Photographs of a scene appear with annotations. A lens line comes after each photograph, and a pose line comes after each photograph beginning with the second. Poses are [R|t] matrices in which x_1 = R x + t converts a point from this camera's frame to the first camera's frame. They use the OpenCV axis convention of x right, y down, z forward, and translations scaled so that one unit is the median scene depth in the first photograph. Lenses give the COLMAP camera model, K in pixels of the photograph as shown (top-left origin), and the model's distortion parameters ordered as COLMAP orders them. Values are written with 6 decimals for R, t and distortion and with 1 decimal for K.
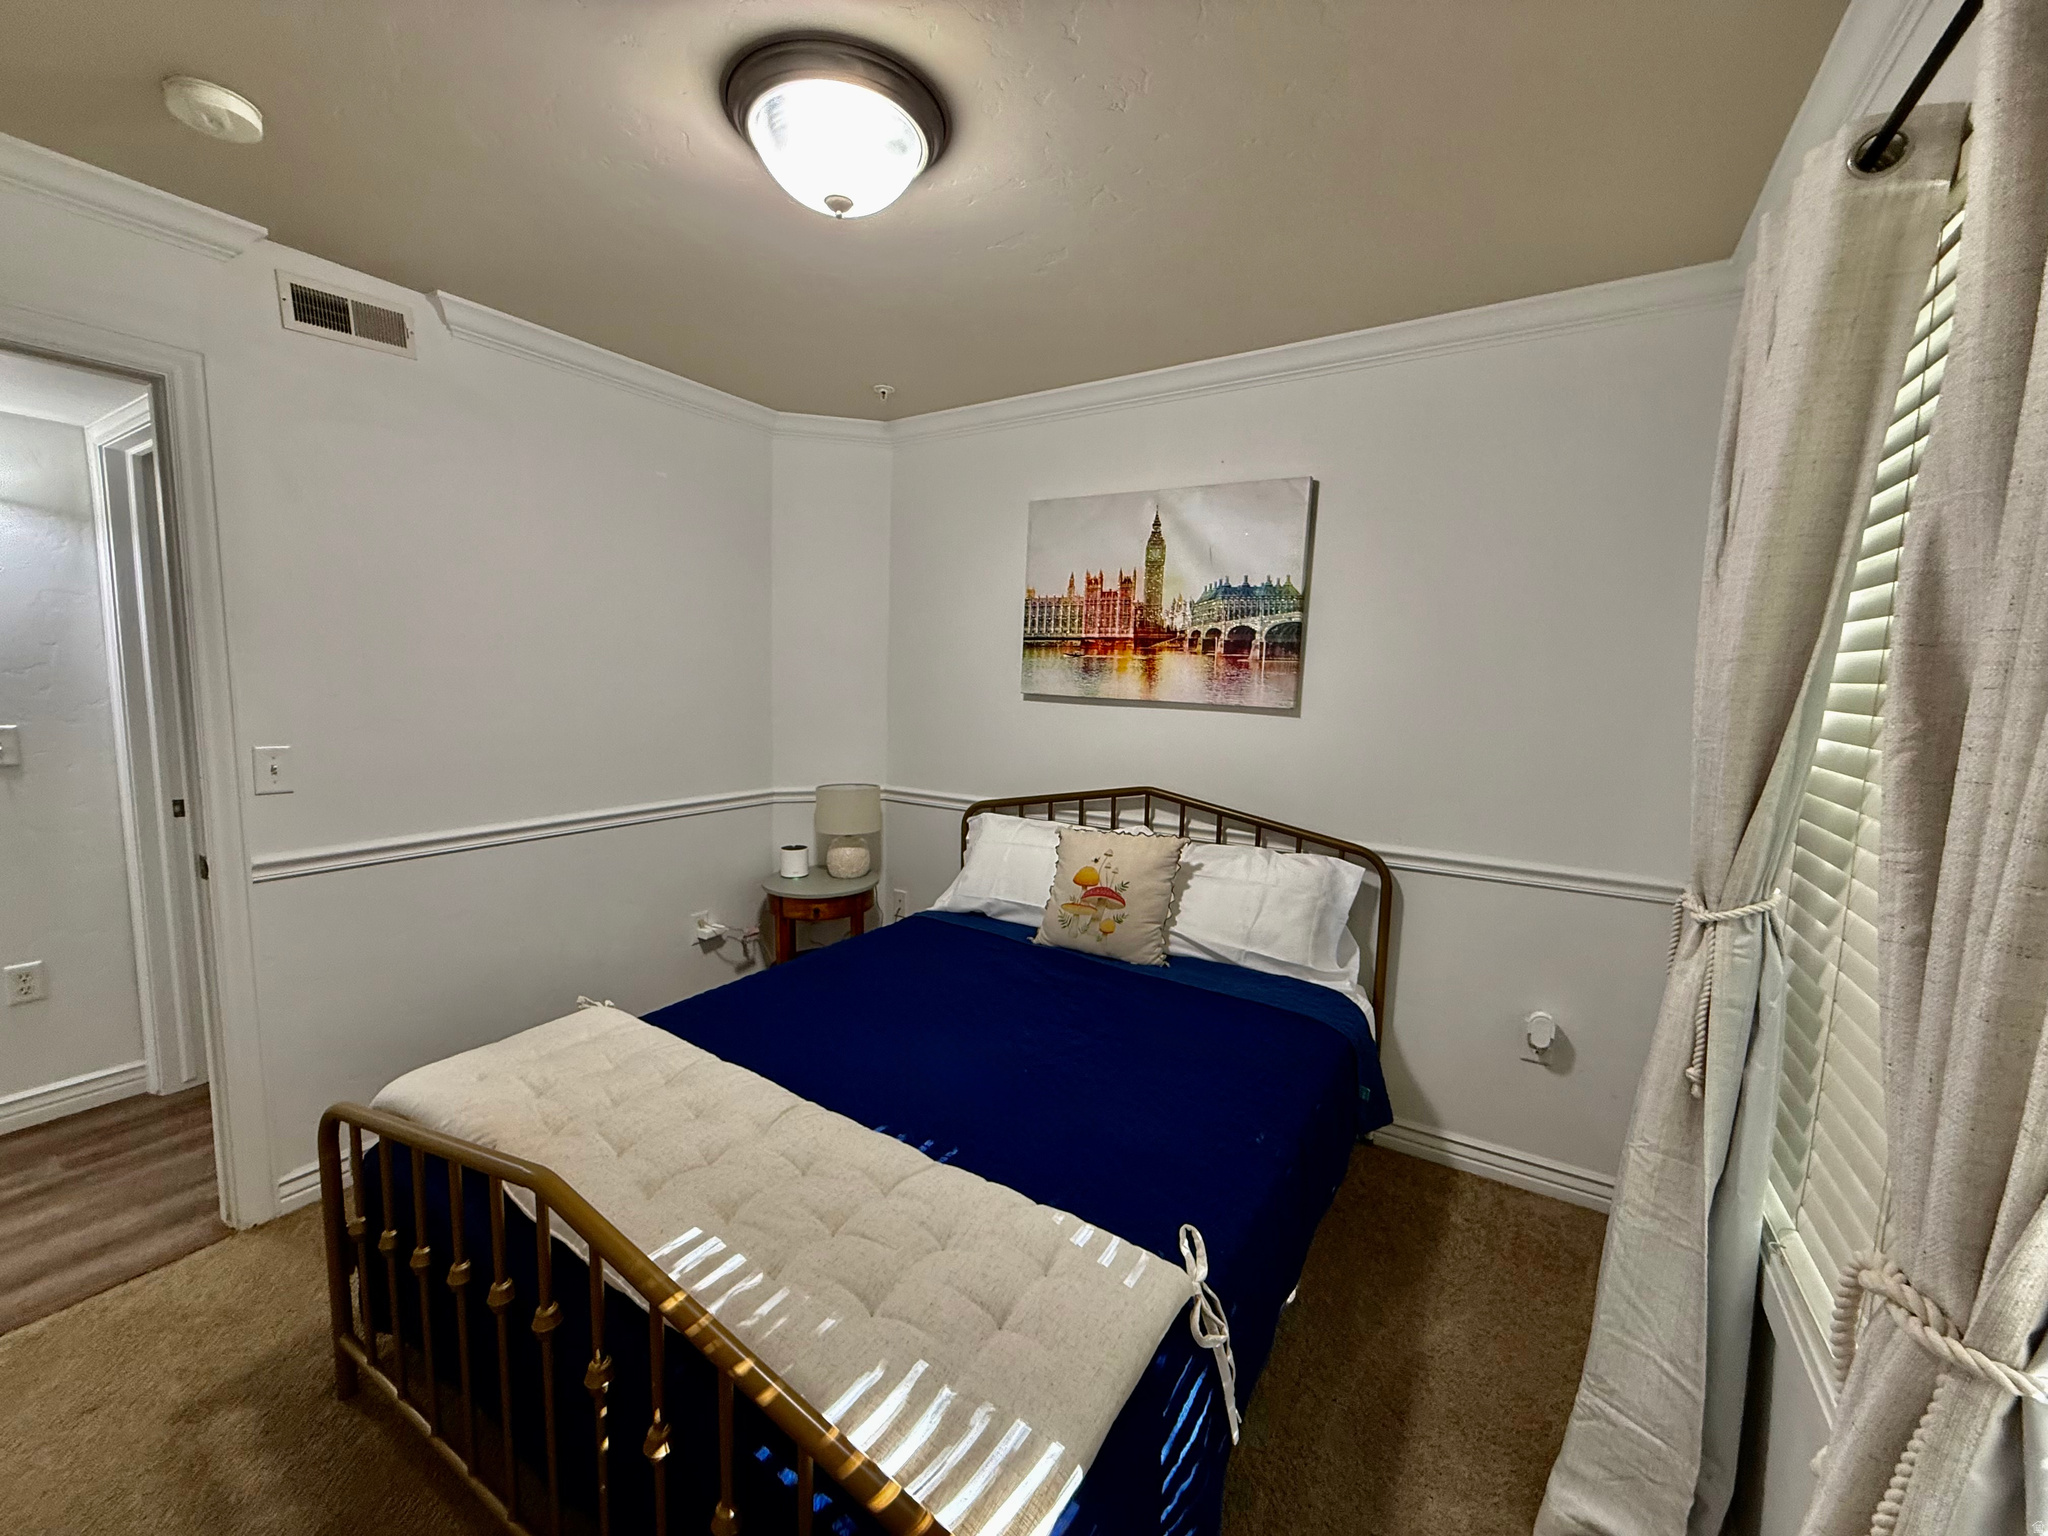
lens RADIAL K [[814.9, 0, 1015.4], [0, 814.9, 768.0], [0, 0, 1]] dist [-0.001235, -0.000141]
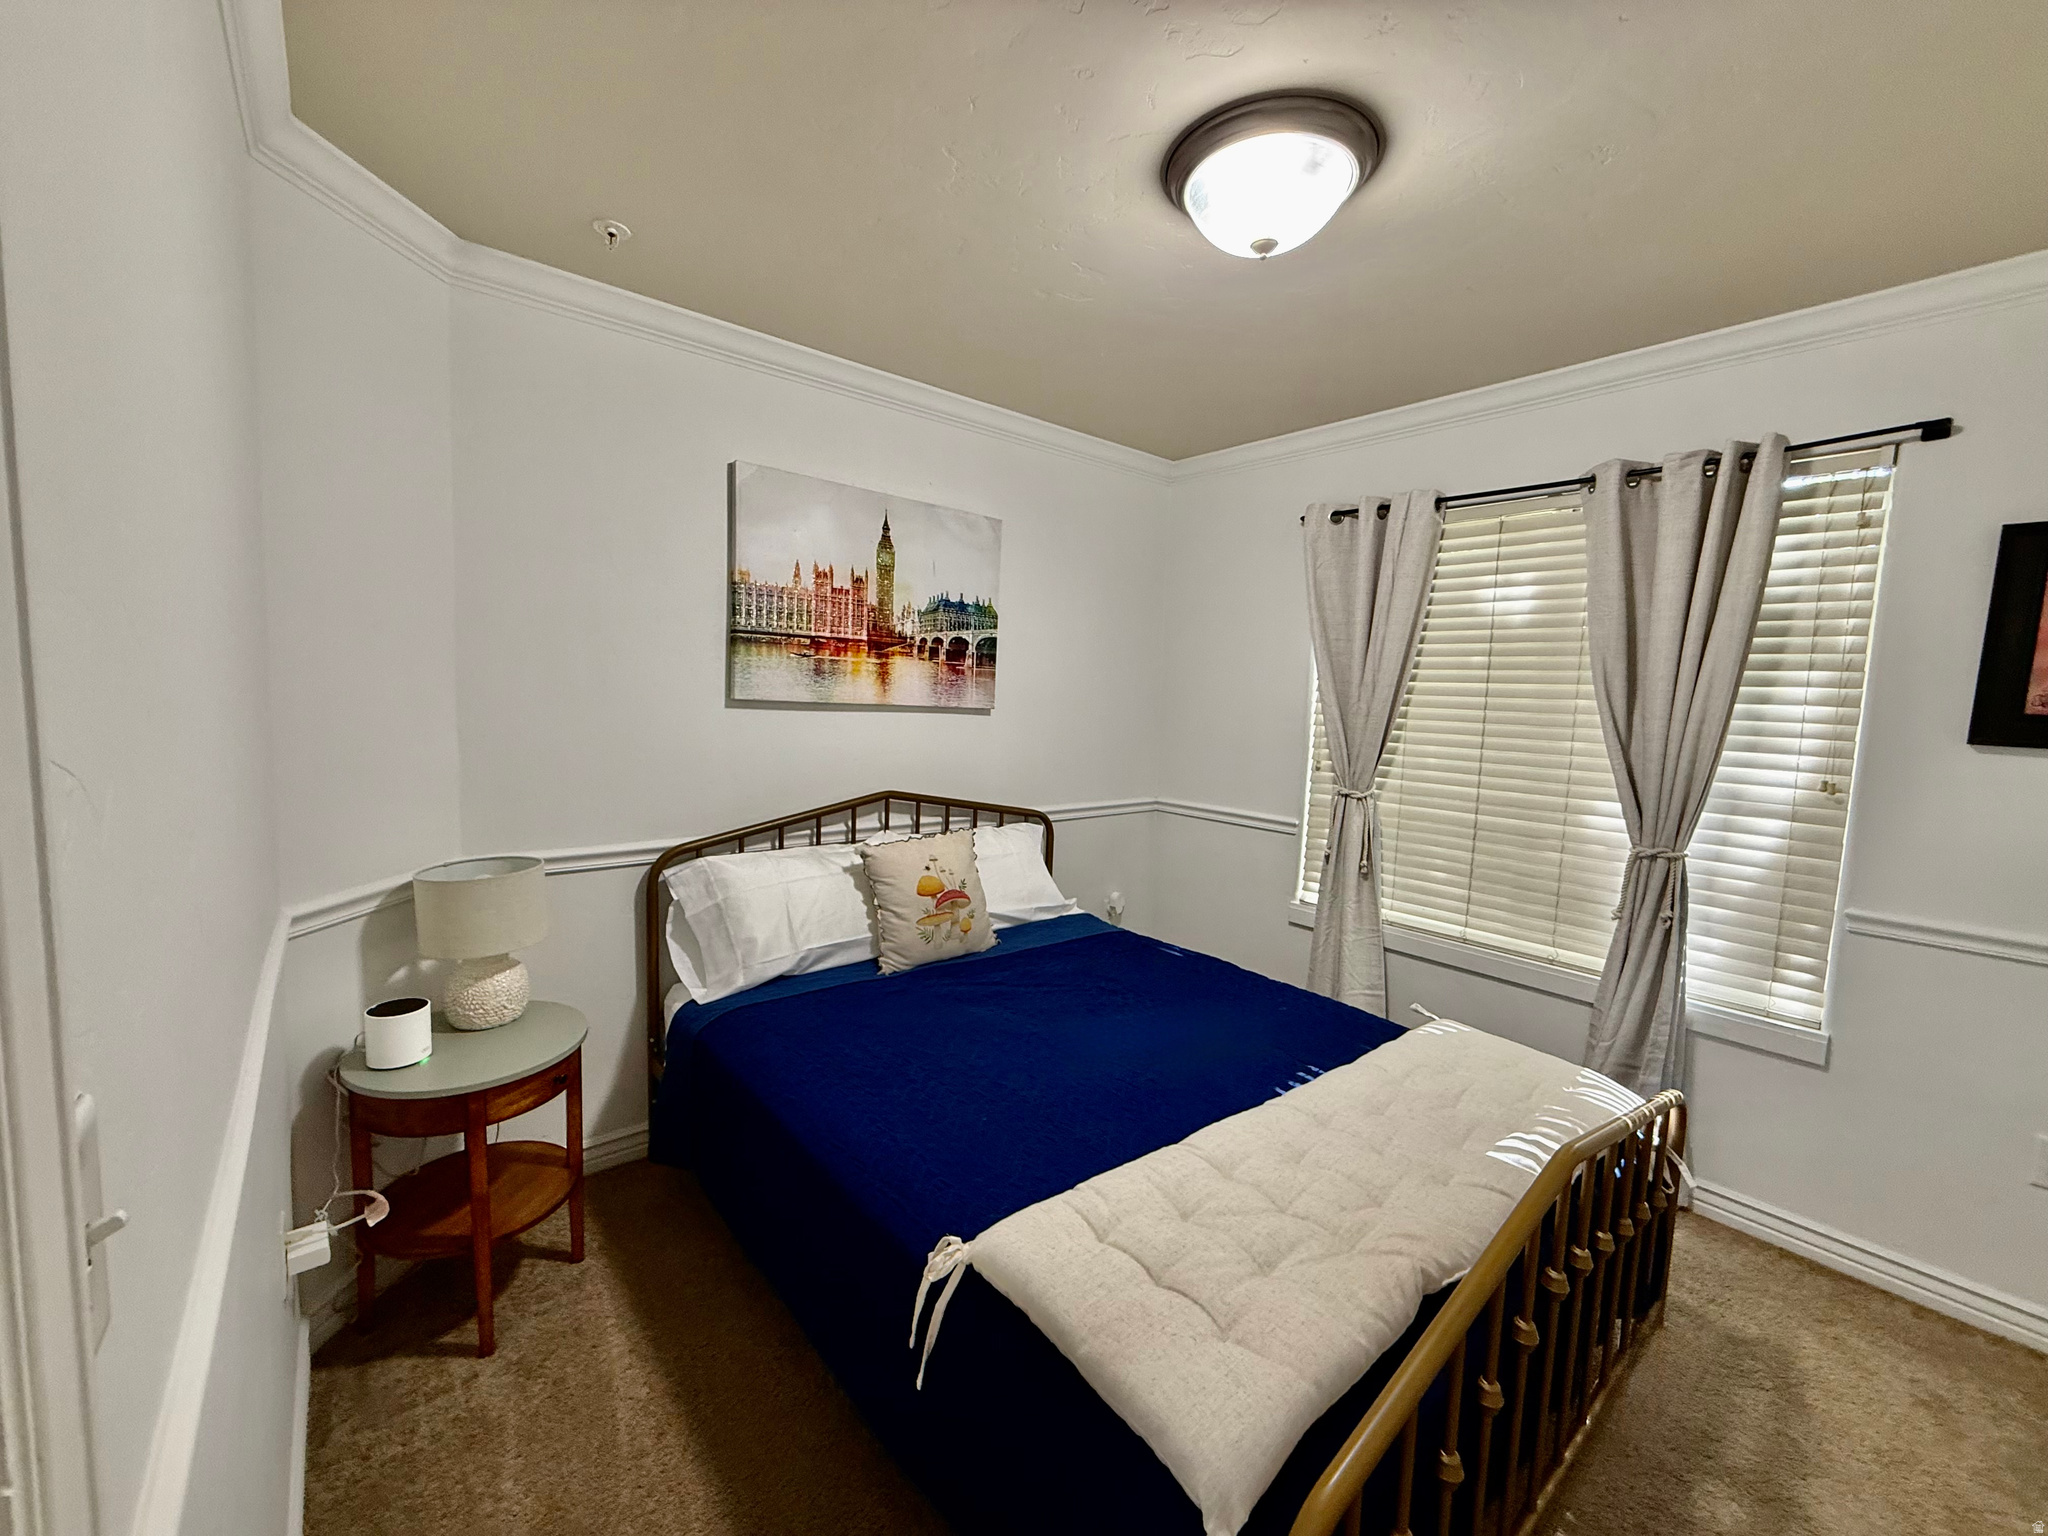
lens RADIAL K [[814.9, 0, 1015.4], [0, 814.9, 768.0], [0, 0, 1]] dist [-0.001235, -0.000141]
pose [[0.302449, -0.102944, 0.947590, -0.755178], [0.080897, 0.993336, 0.082093, -0.076284], [-0.949726, 0.051828, 0.308762, 0.555741]]
